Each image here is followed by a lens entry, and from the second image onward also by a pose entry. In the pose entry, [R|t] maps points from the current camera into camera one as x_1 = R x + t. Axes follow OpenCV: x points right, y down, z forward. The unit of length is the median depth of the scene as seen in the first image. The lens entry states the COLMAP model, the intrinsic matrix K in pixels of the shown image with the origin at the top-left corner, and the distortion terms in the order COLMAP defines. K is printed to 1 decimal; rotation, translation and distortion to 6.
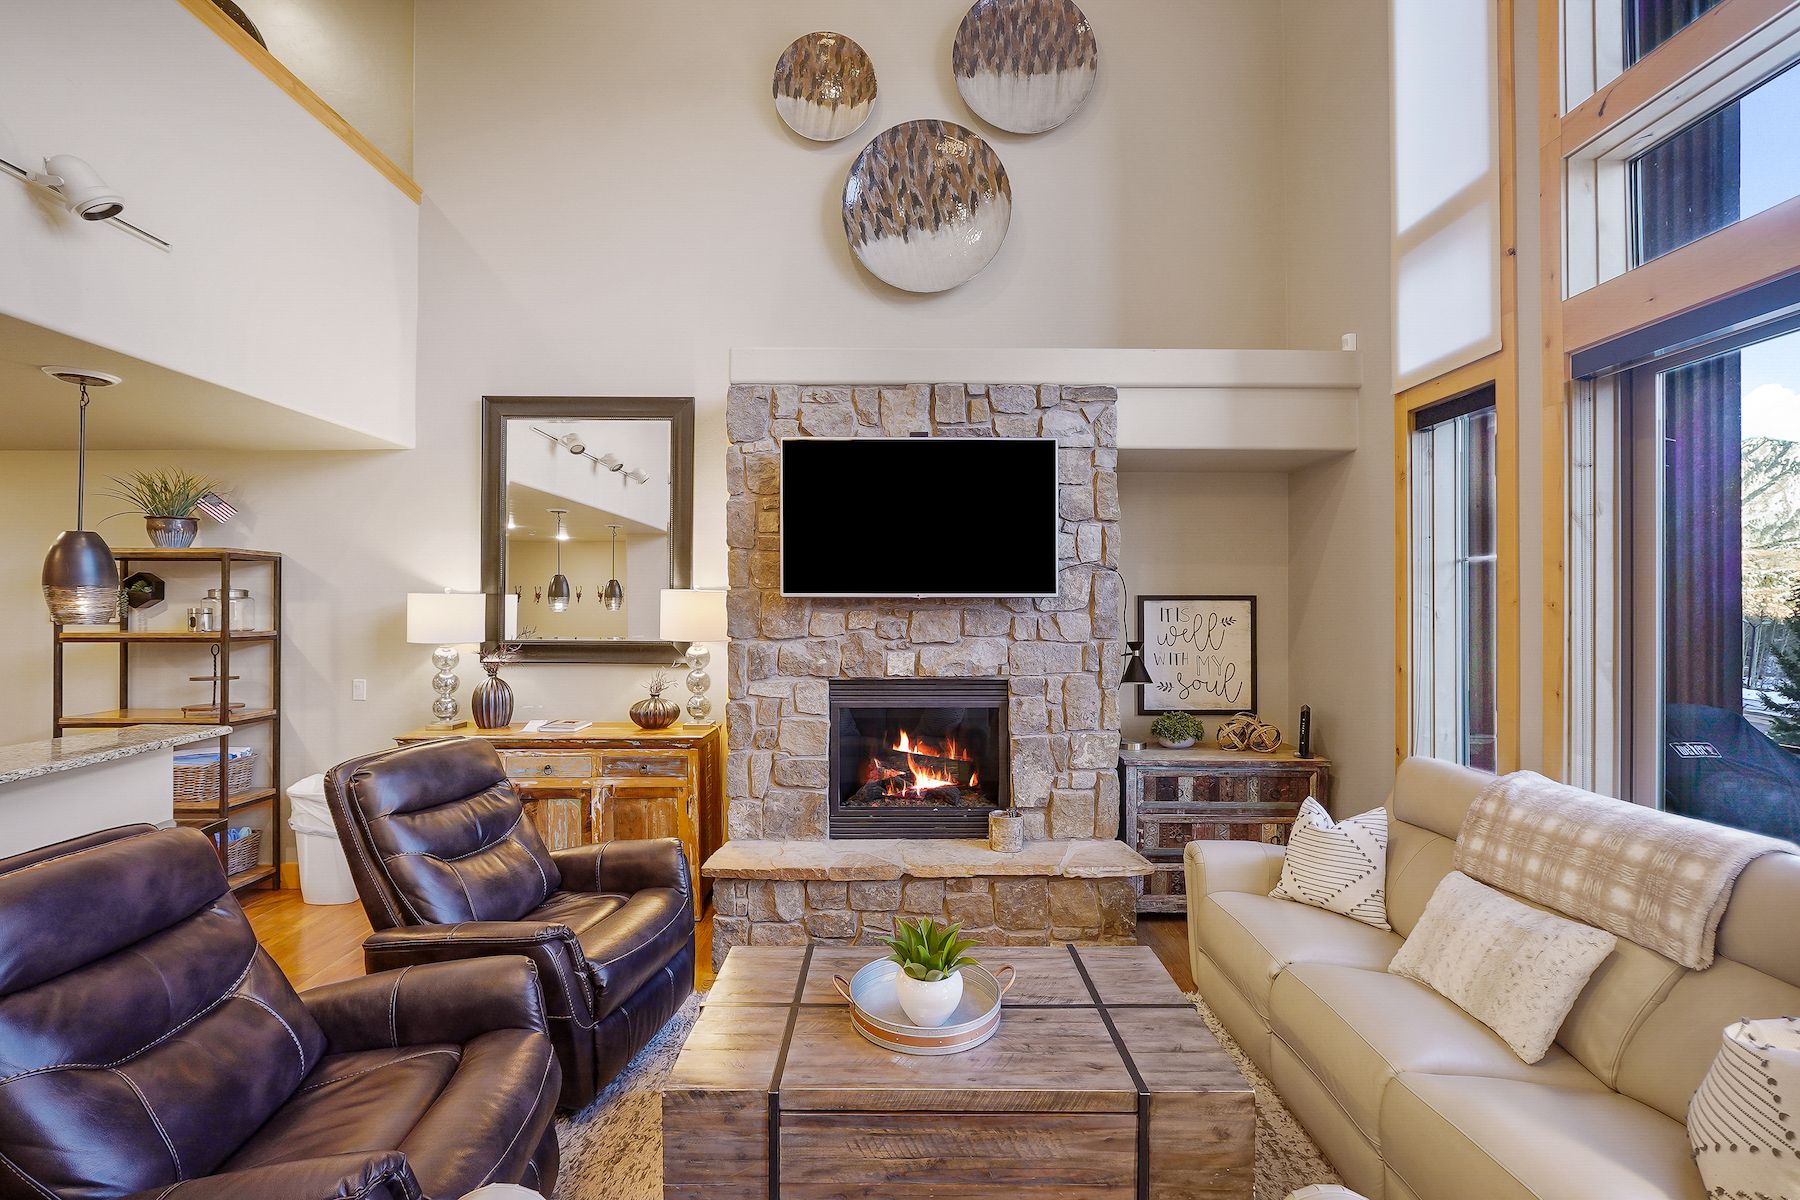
lens RADIAL K [[749.9, 0, 891.9], [0, 749.9, 602.7], [0, 0, 1]] dist [-0.018098, 0.002616]
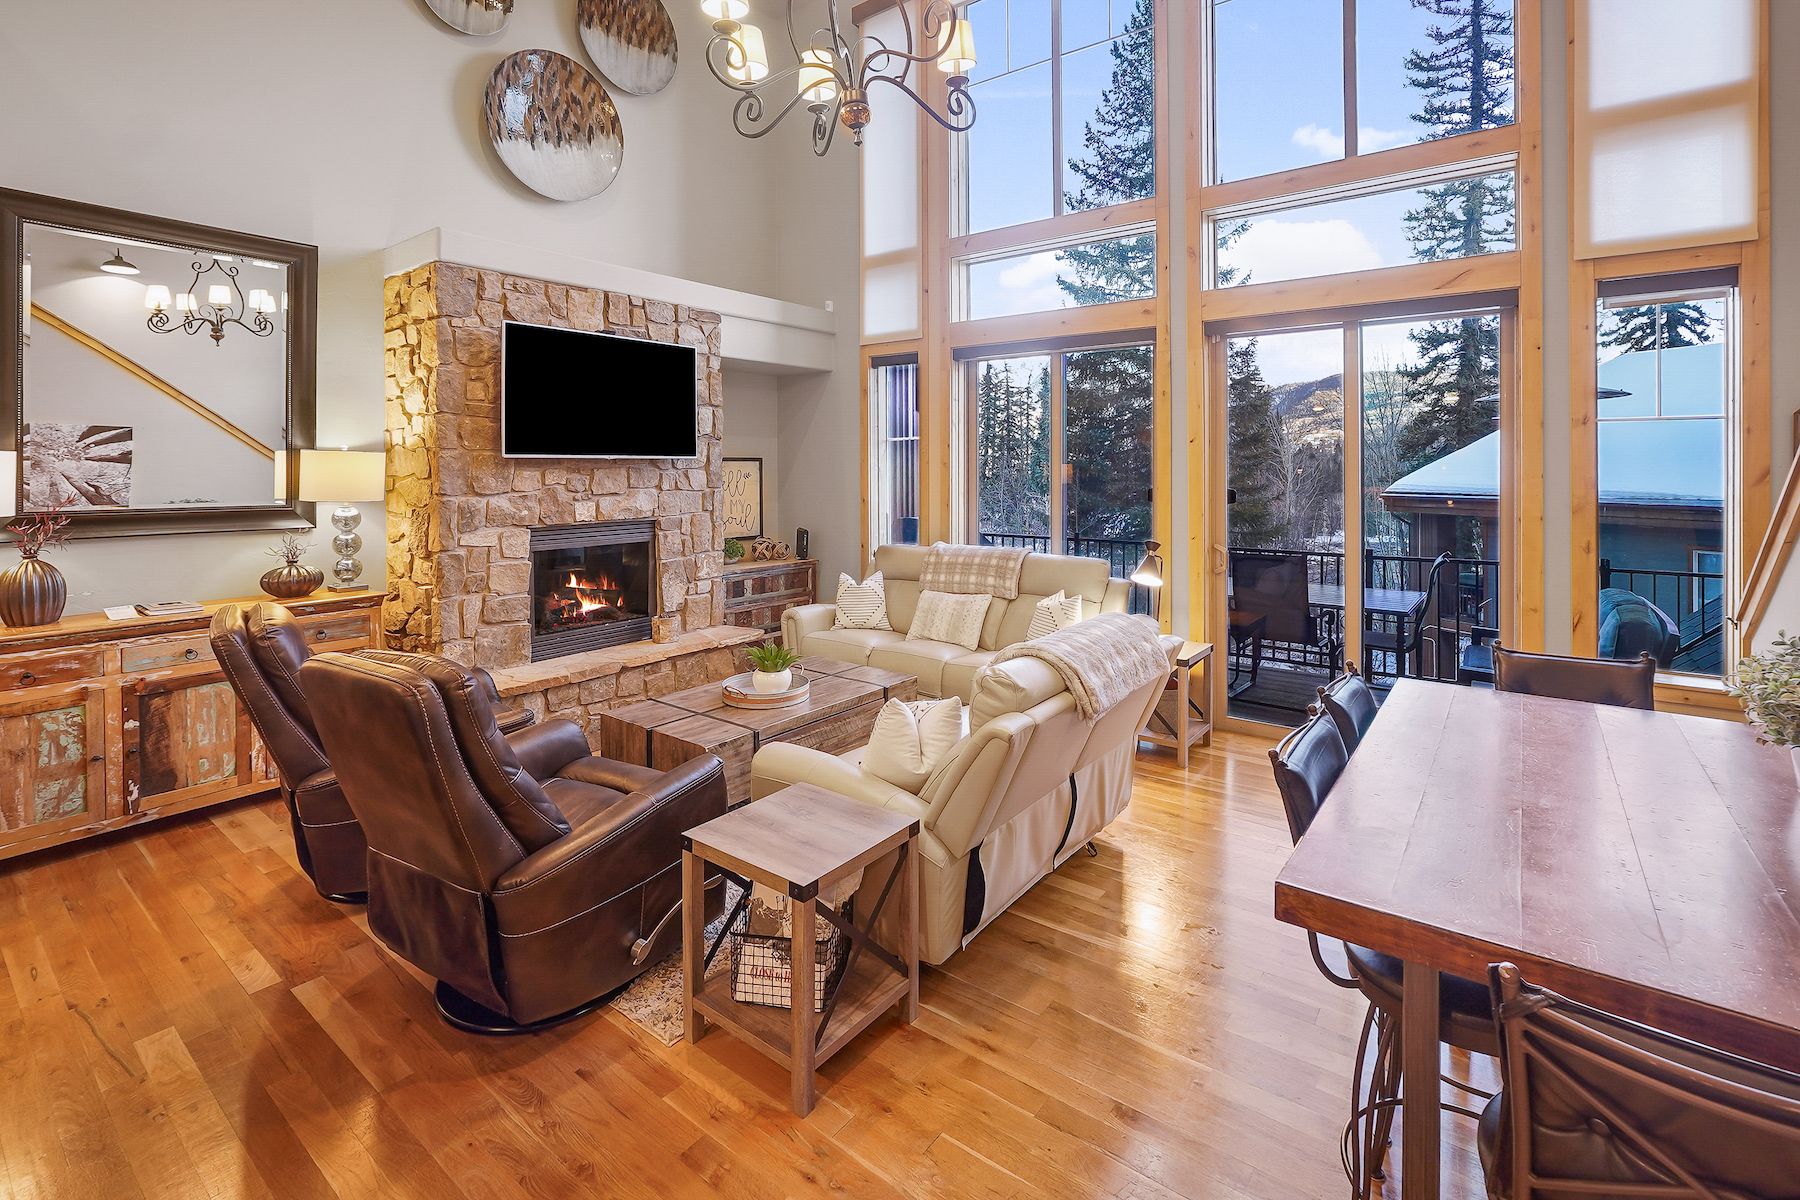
lens RADIAL K [[792.3, 0, 880.3], [0, 792.3, 466.7], [0, 0, 1]] dist [-0.010761, 0.003581]
pose [[0.636423, -0.003719, 0.771331, -0.655678], [0.001450, 0.999992, 0.003626, 0.002498], [-0.771339, -0.001189, 0.636423, -0.207841]]
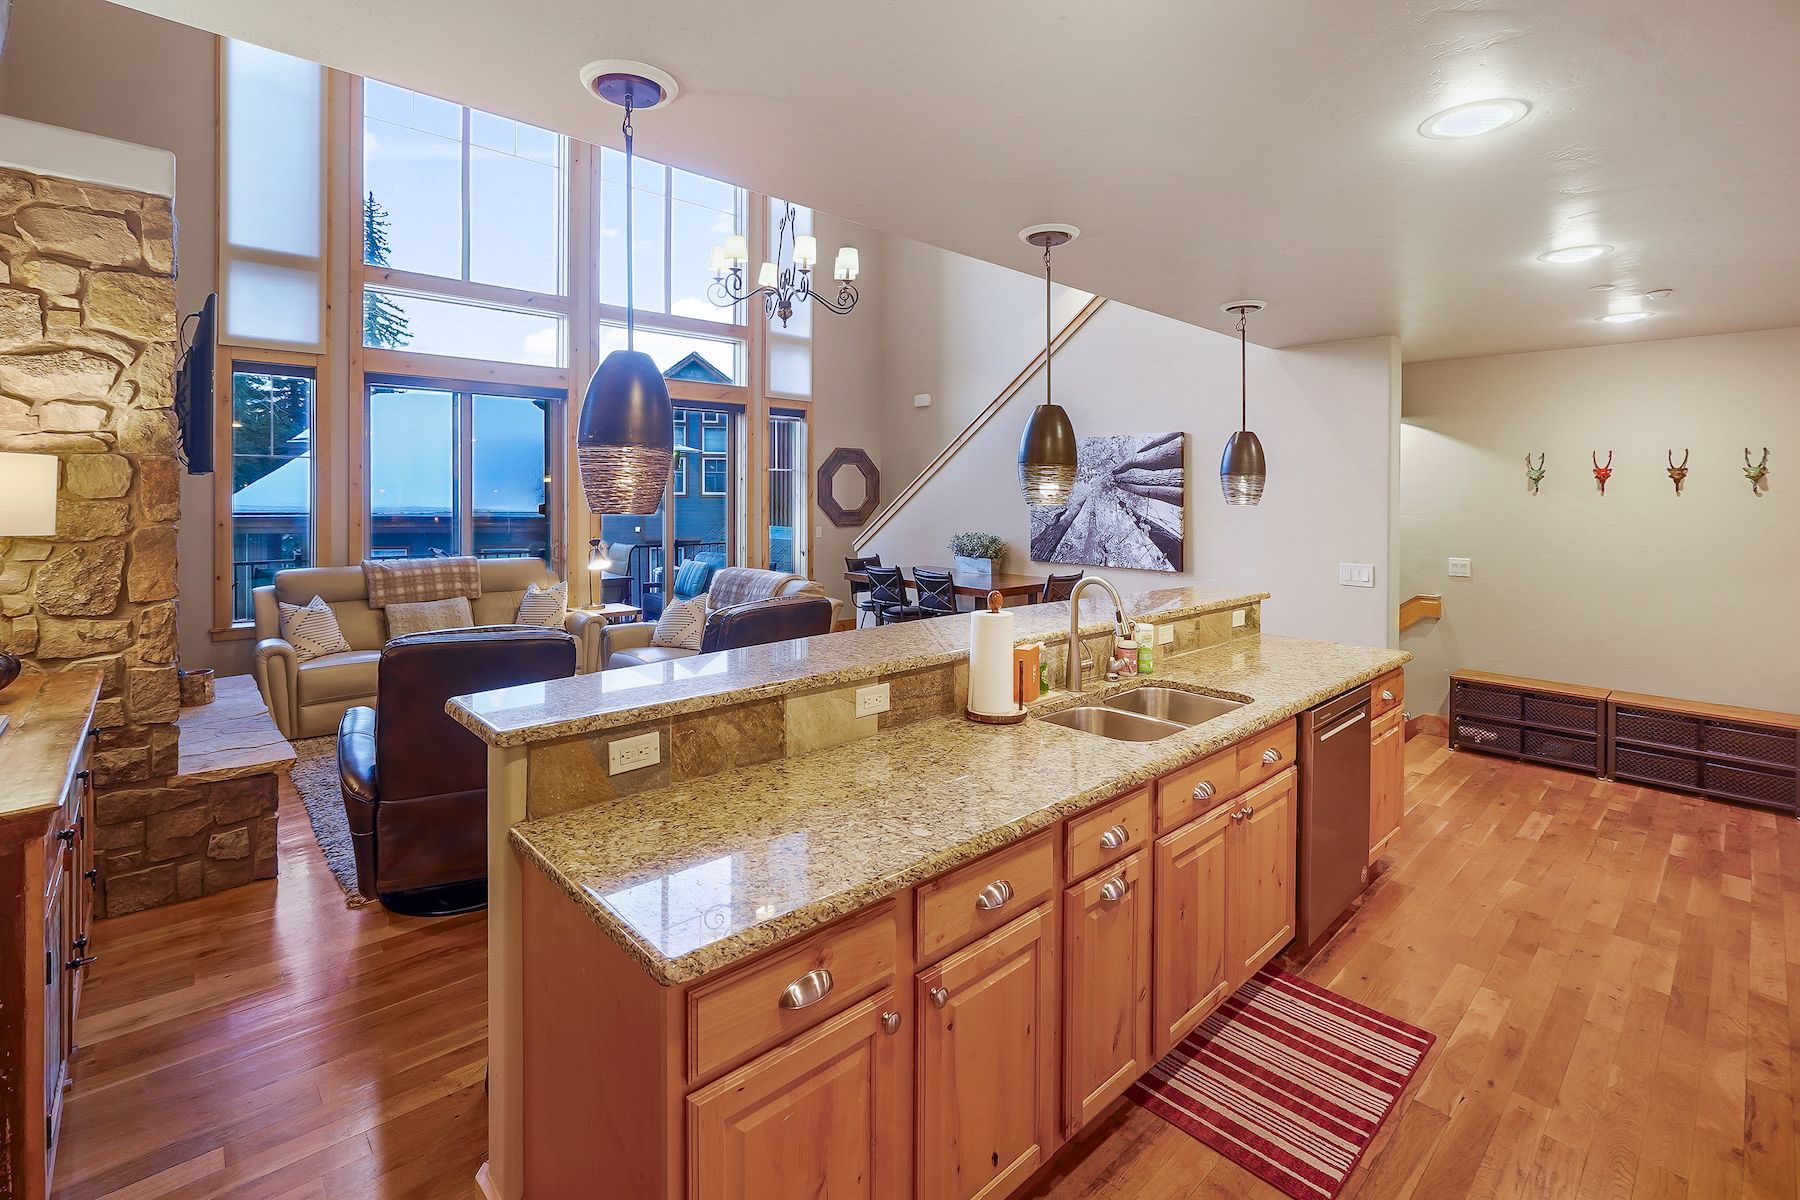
lens RADIAL K [[792.3, 0, 910.9], [0, 792.3, 500.9], [0, 0, 1]] dist [-0.010761, 0.003581]
pose [[-0.657665, -0.017915, 0.753098, -1.277865], [-0.012207, 0.999839, 0.013125, 0.002235], [-0.753212, -0.000561, -0.657778, 0.866397]]
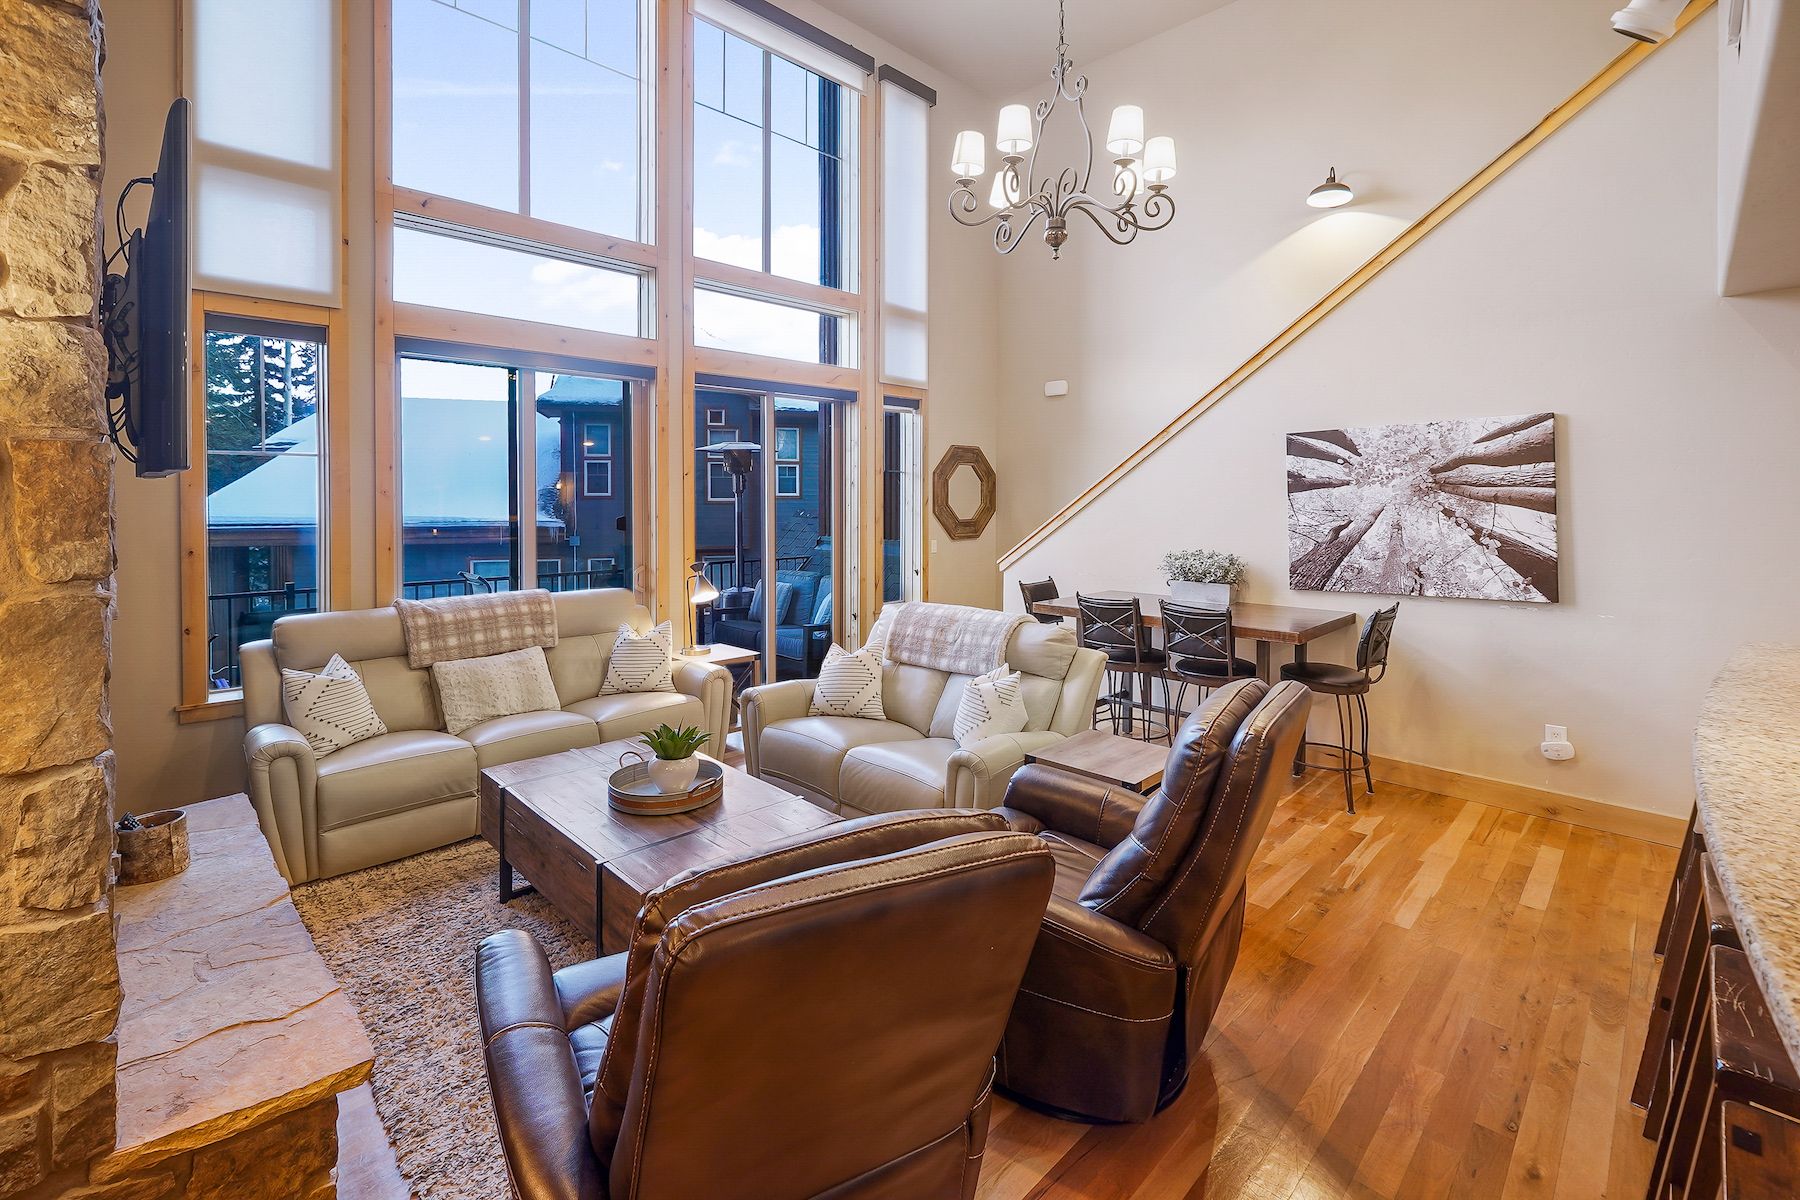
lens RADIAL K [[792.3, 0, 934.9], [0, 792.3, 509.9], [0, 0, 1]] dist [-0.010761, 0.003581]
pose [[-0.691690, -0.017014, 0.721994, -0.732367], [-0.005699, 0.999820, 0.018101, 0.002910], [-0.722172, 0.008406, -0.691662, 0.876713]]
